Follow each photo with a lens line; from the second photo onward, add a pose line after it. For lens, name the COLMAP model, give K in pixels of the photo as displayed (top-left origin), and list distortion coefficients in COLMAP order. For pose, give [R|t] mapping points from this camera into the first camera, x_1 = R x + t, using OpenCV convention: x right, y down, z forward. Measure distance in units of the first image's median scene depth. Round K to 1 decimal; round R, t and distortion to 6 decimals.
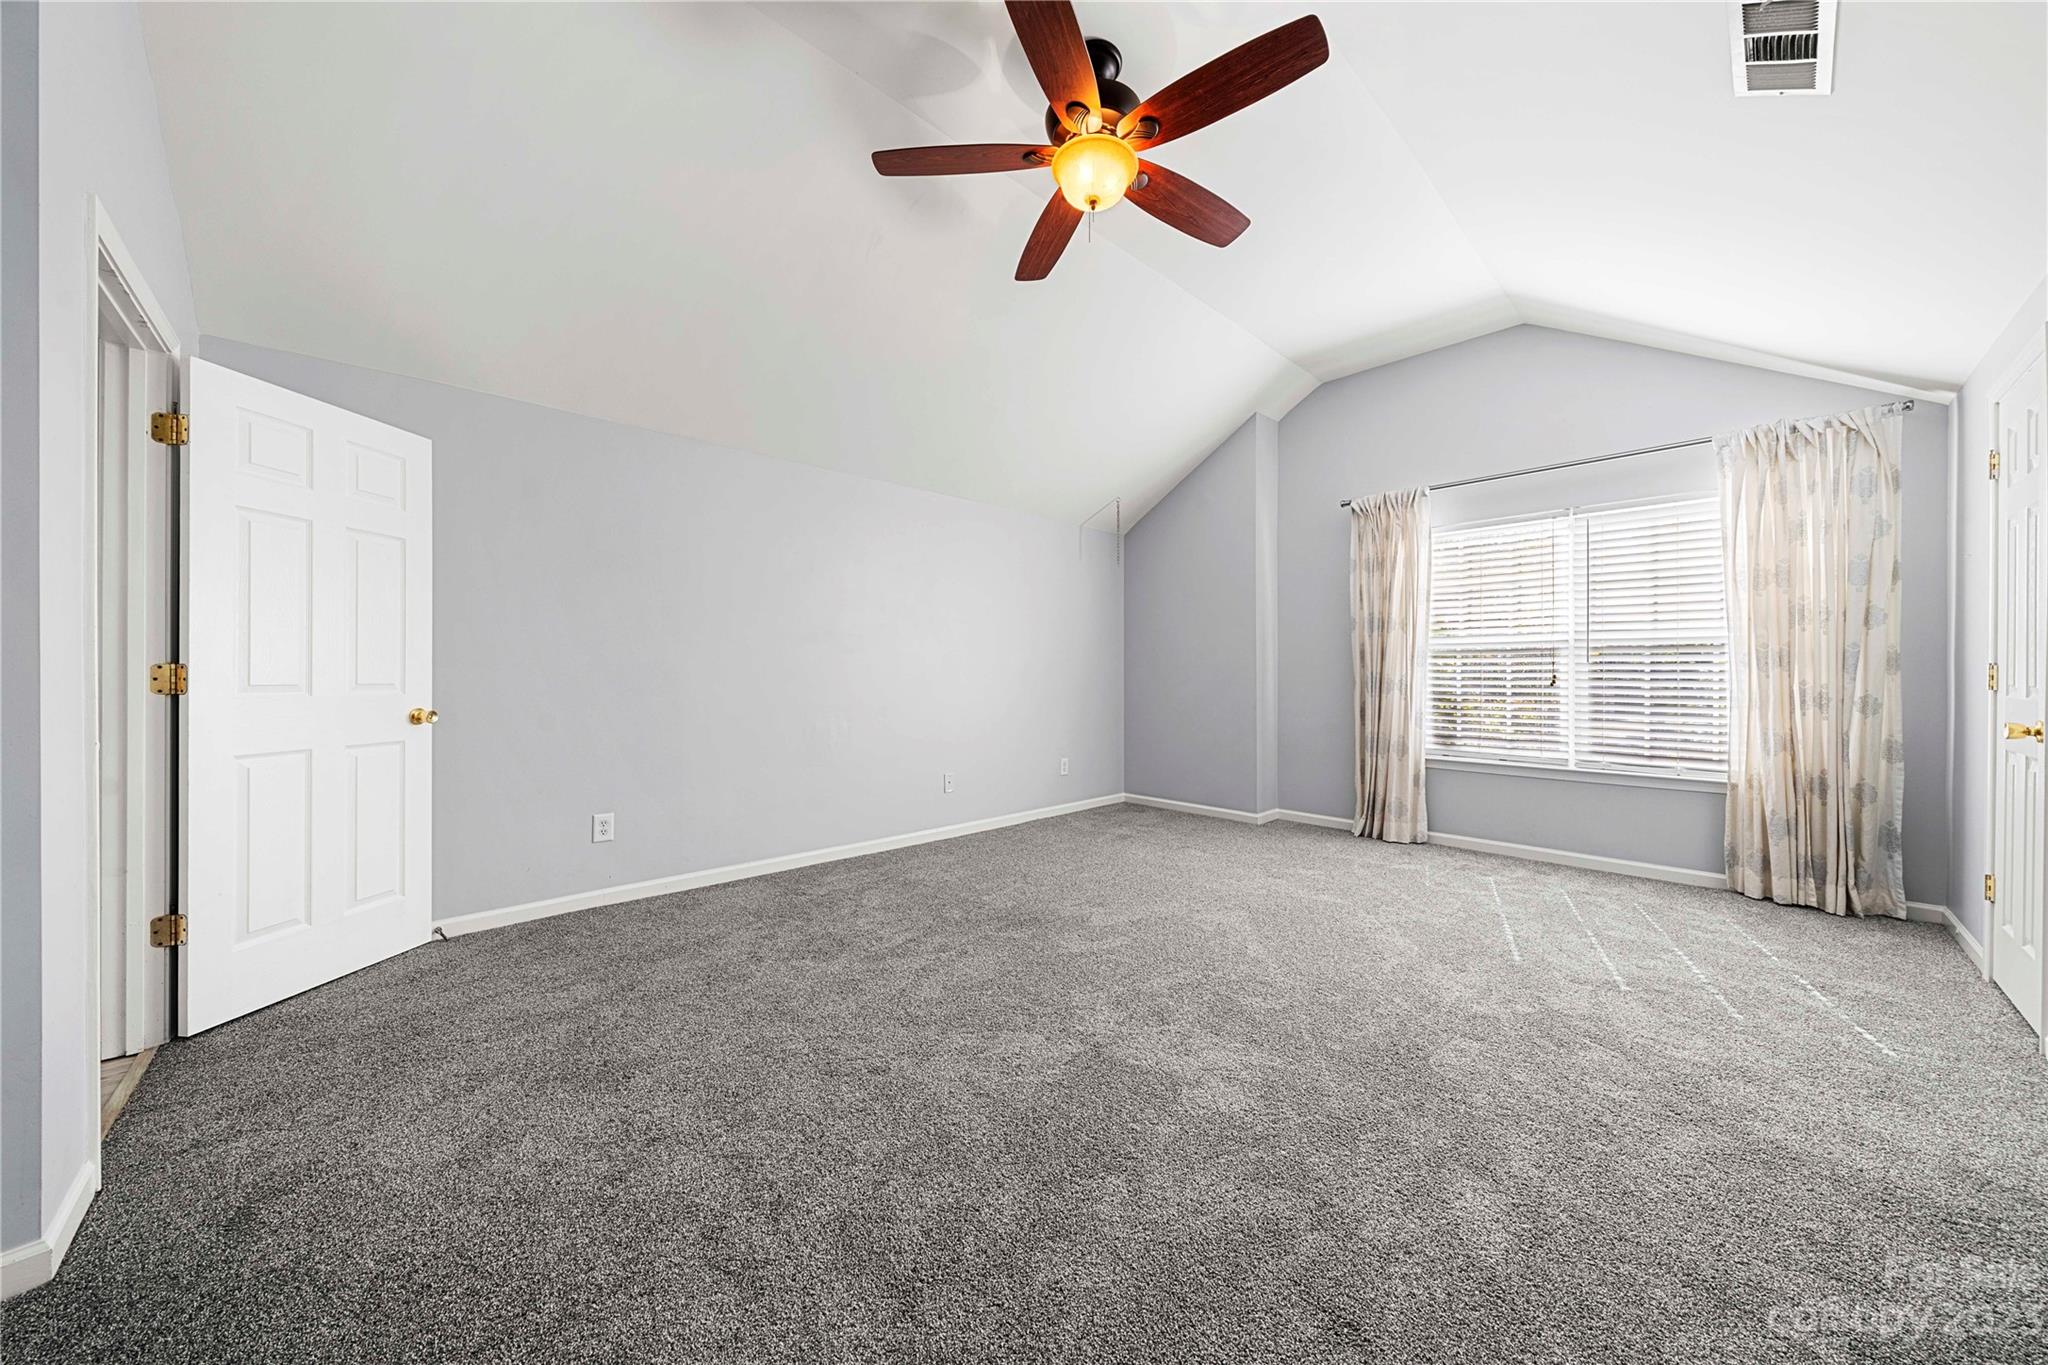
lens RADIAL K [[692.6, 0, 1015.4], [0, 692.6, 656.7], [0, 0, 1]] dist [-0.003328, -0.000178]
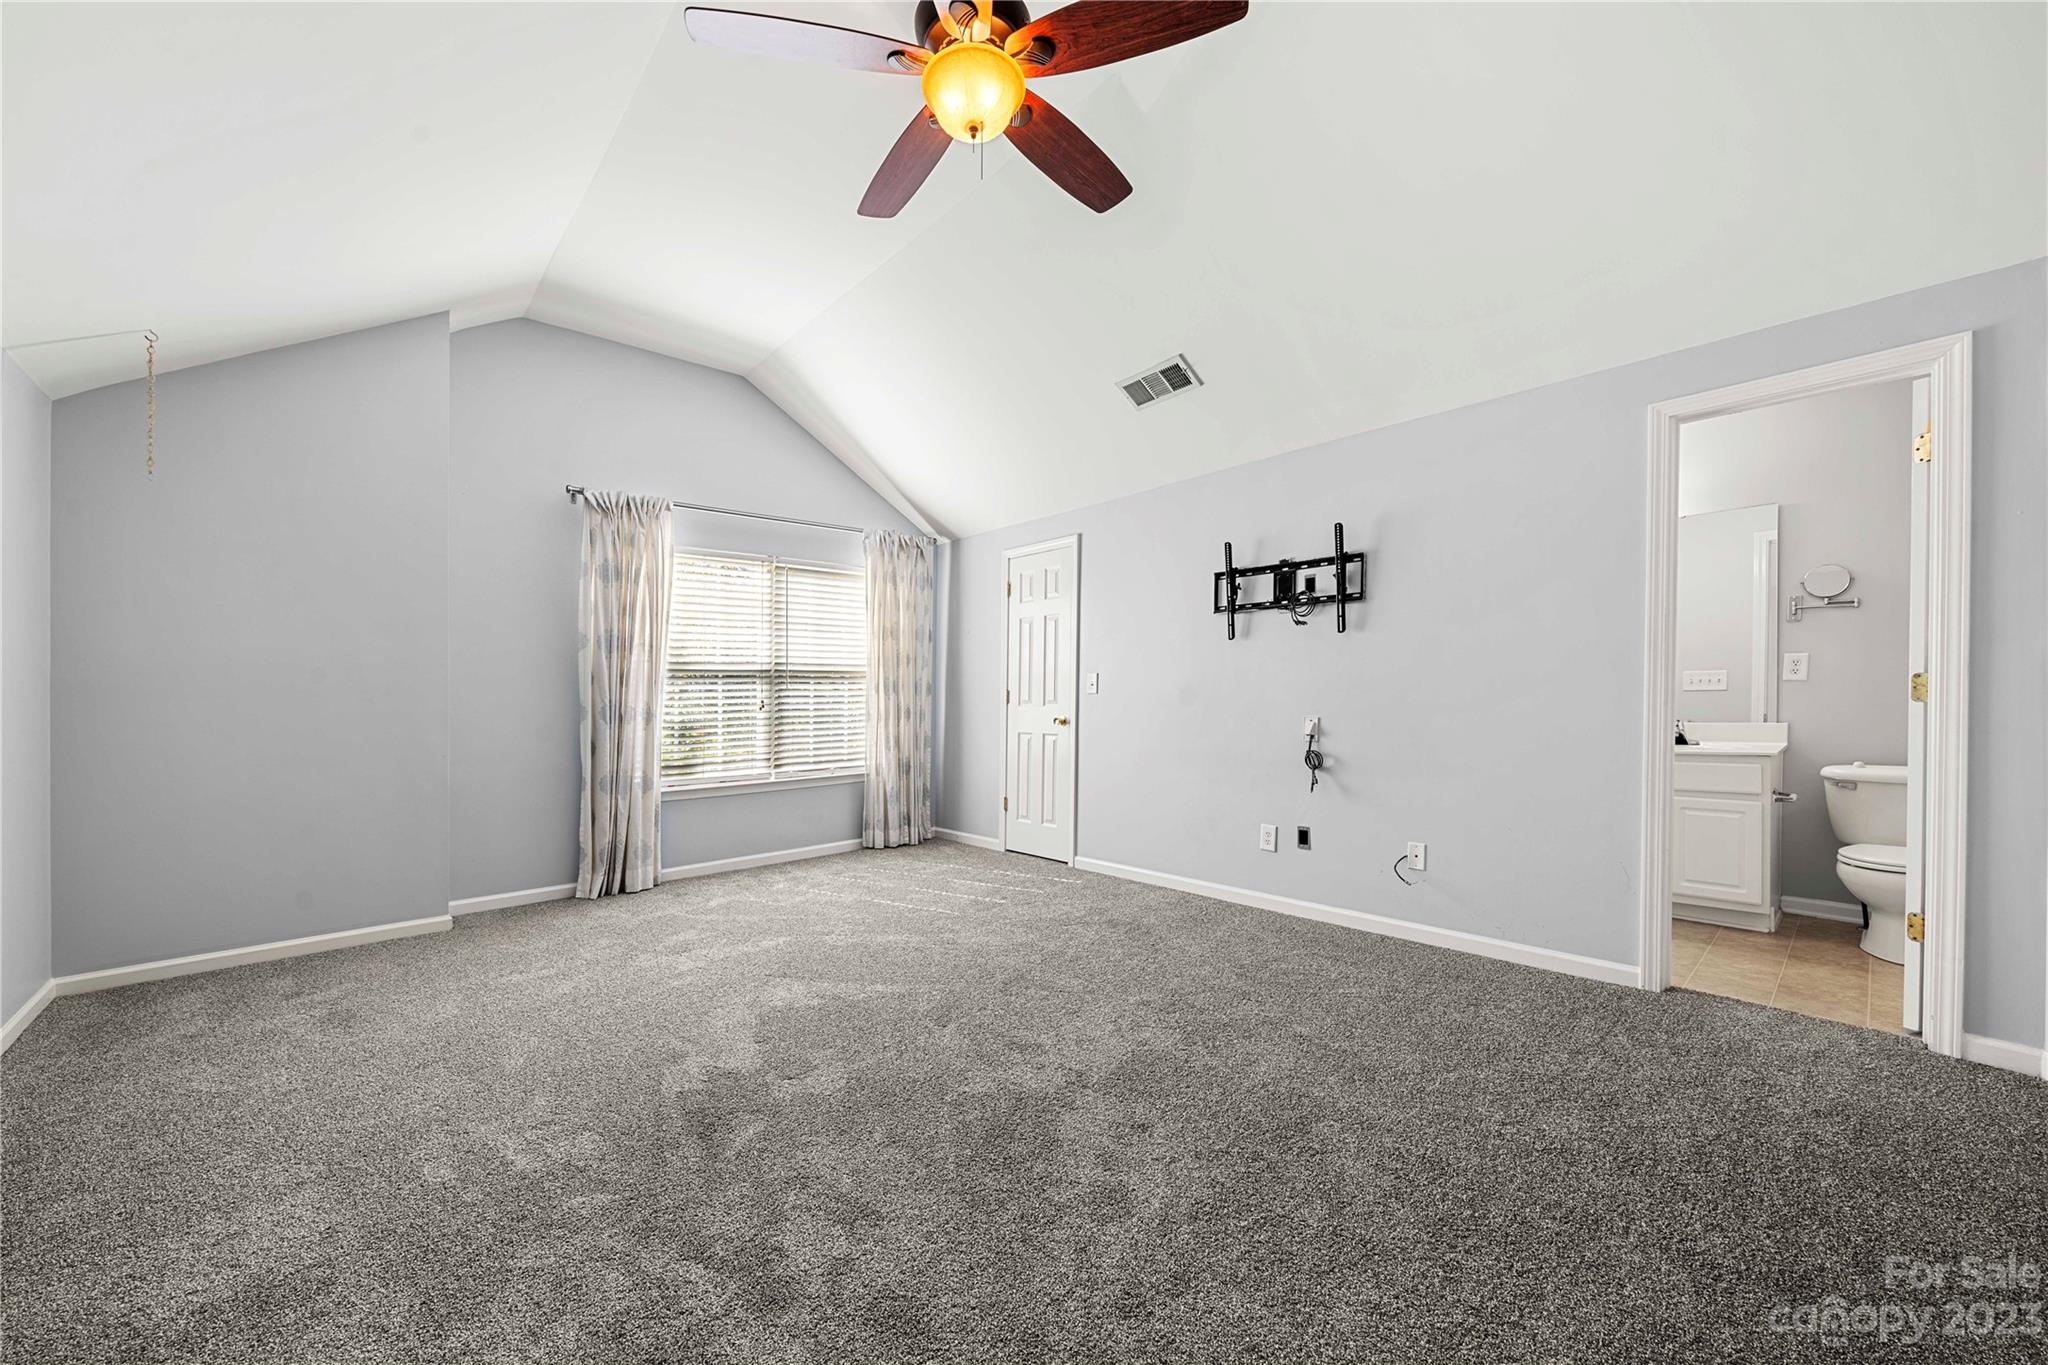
lens RADIAL K [[780.7, 0, 1023.3], [0, 780.7, 699.9], [0, 0, 1]] dist [-0.003644, -0.000053]
pose [[0.024158, -0.008077, 0.999676, -0.585267], [-0.008798, 0.999927, 0.008292, 0.013601], [-0.999669, -0.008996, 0.024085, 0.644309]]
